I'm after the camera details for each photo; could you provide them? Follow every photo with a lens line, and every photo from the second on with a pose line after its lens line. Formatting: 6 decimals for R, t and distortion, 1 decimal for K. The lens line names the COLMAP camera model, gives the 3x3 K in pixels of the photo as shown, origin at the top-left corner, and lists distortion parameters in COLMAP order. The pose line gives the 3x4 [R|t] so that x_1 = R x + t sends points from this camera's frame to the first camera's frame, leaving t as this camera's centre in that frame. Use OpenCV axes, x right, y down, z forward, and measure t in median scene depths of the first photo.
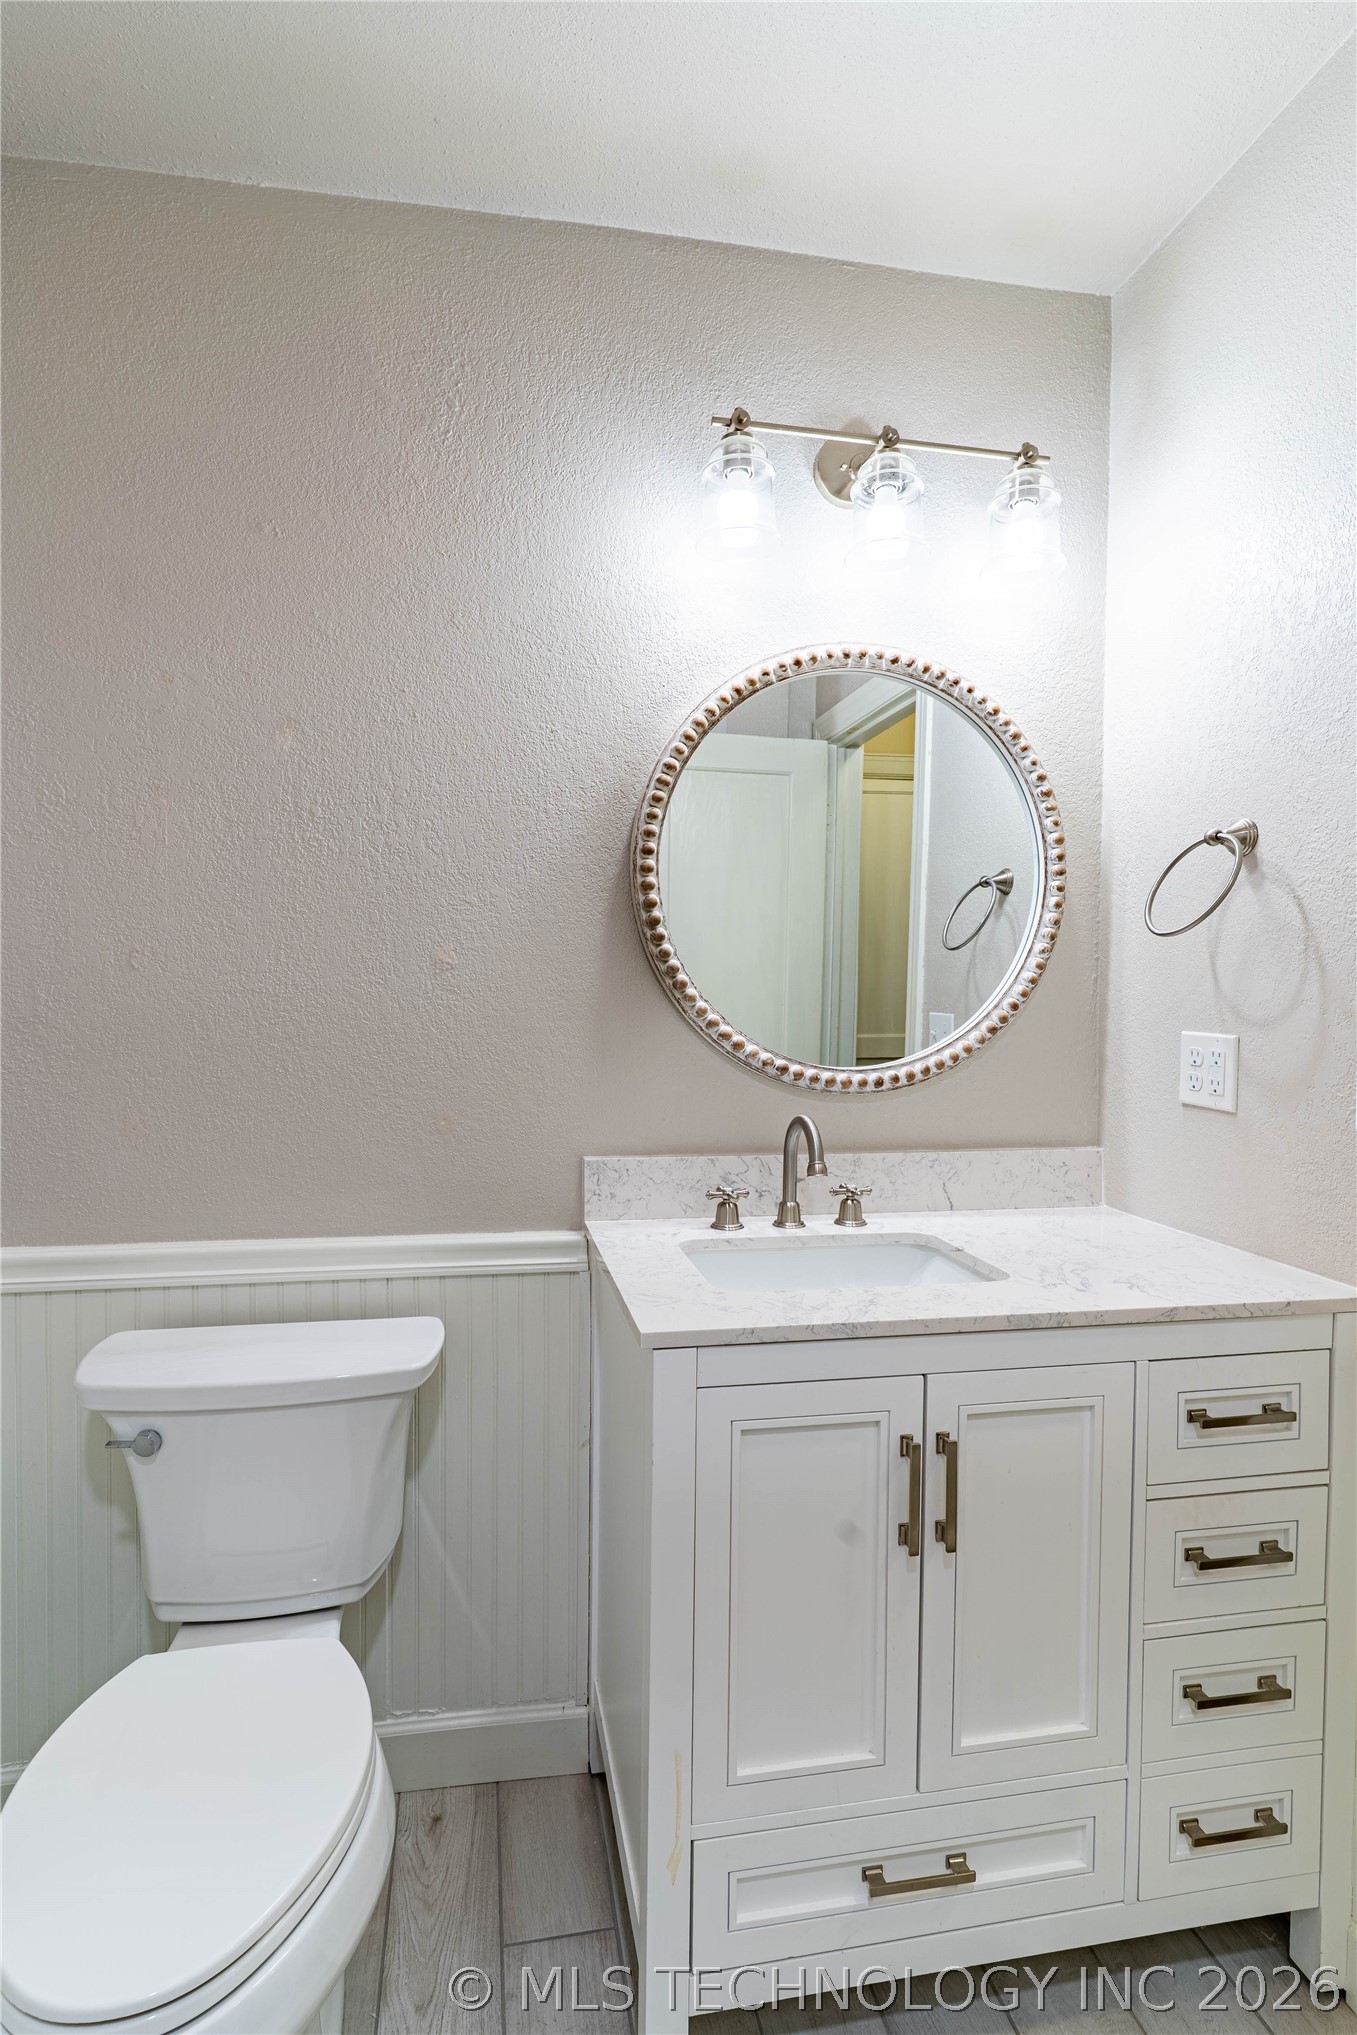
lens RADIAL K [[965.3, 0, 675.2], [0, 965.3, 1021.7], [0, 0, 1]] dist [0.002782, 0.000176]
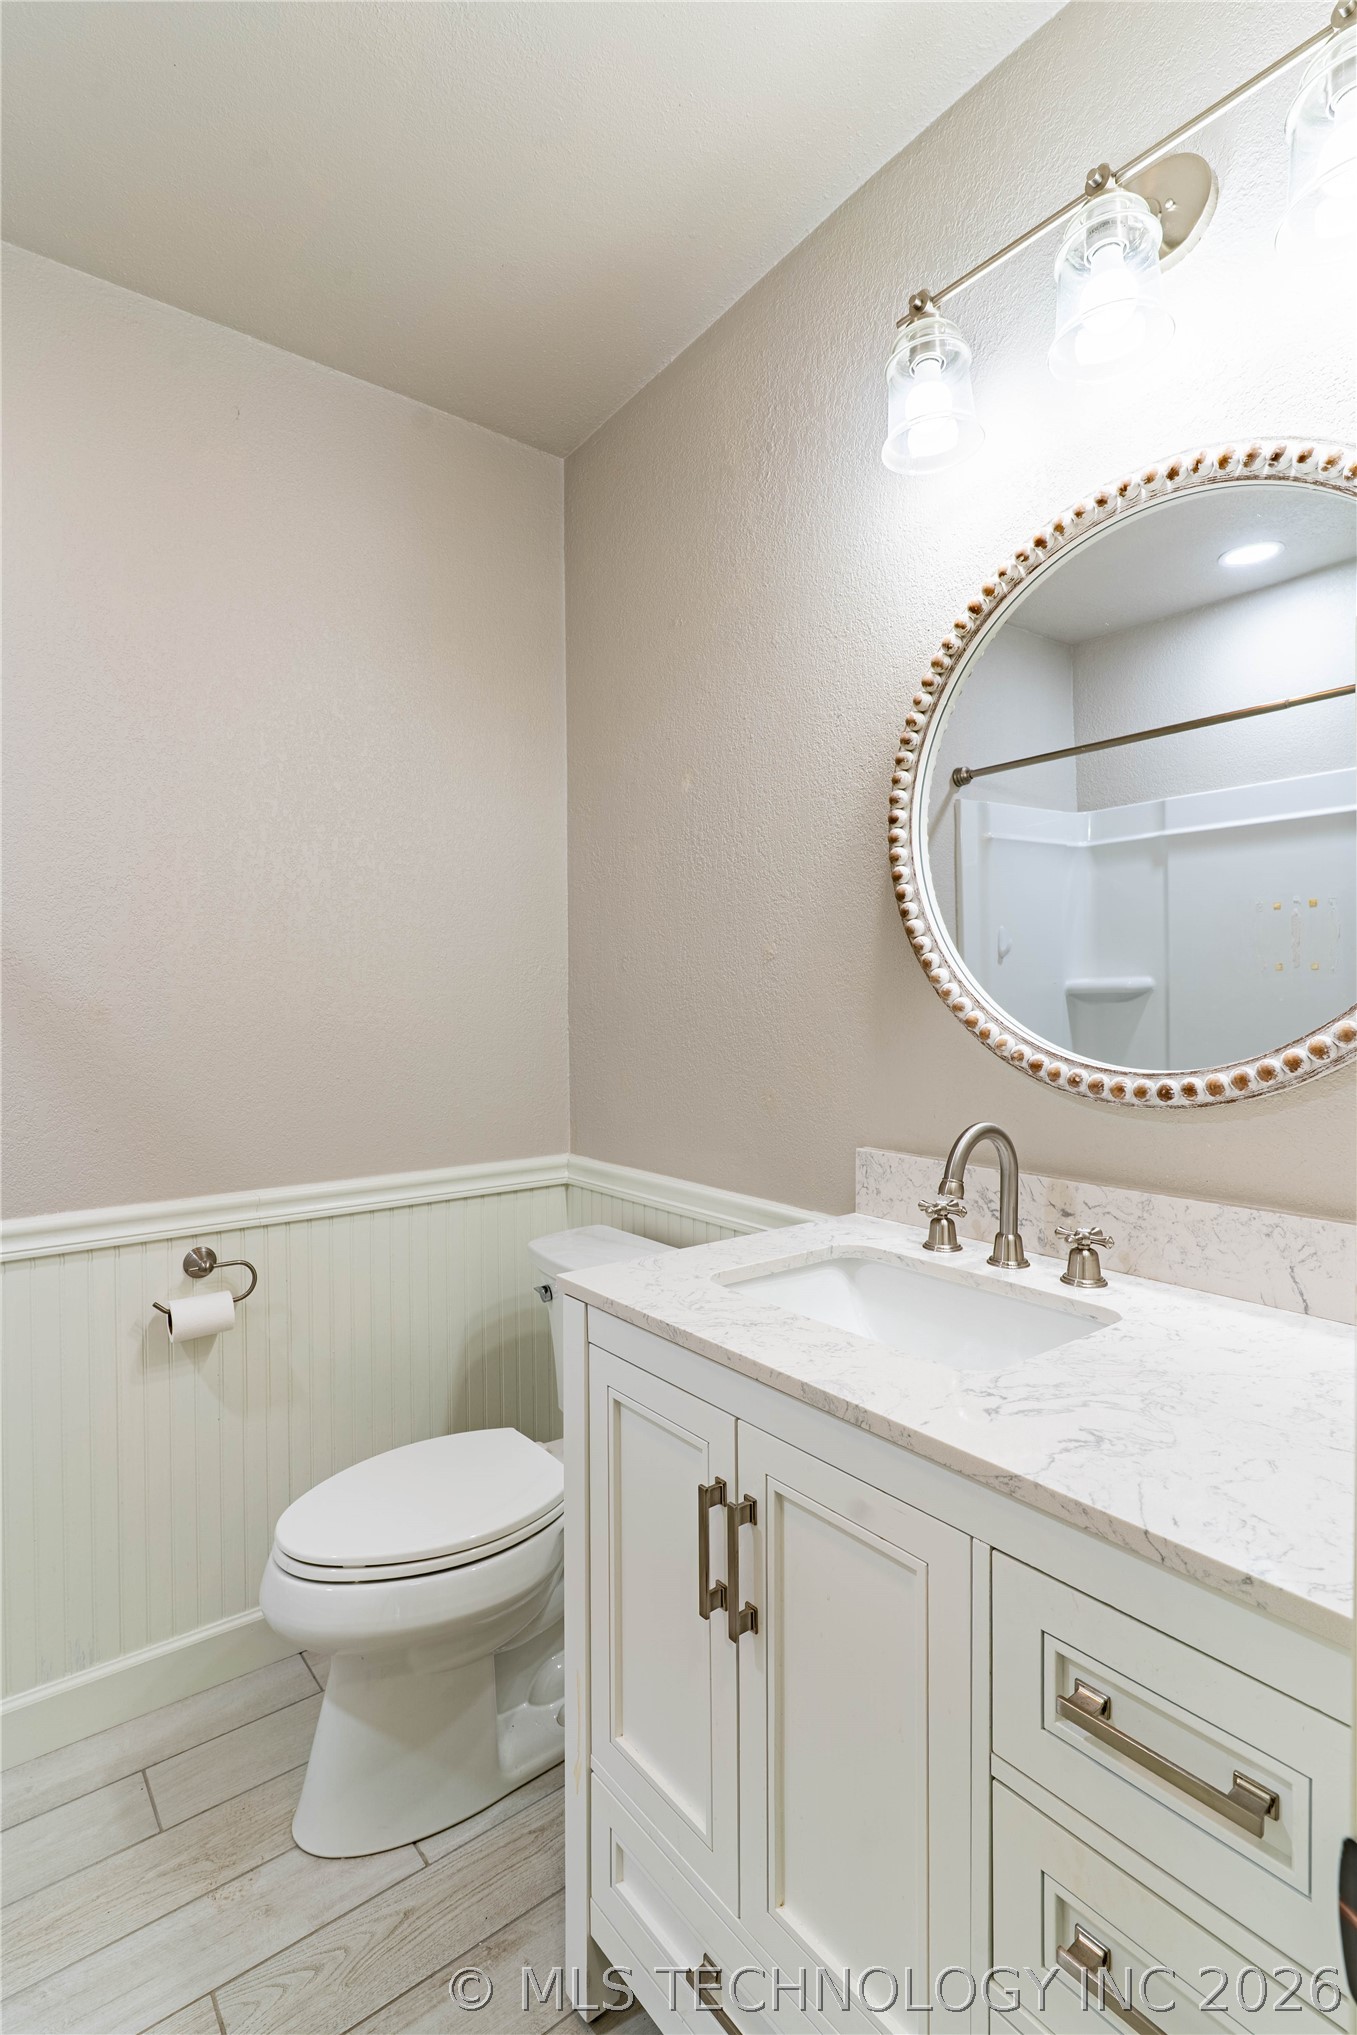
lens RADIAL K [[965.3, 0, 675.3], [0, 965.3, 1008.2], [0, 0, 1]] dist [0.002782, 0.000176]
pose [[0.474064, -0.003540, -0.880483, 0.683673], [-0.008950, 0.999921, -0.008839, 0.012234], [0.880445, 0.012070, 0.473995, 0.386910]]
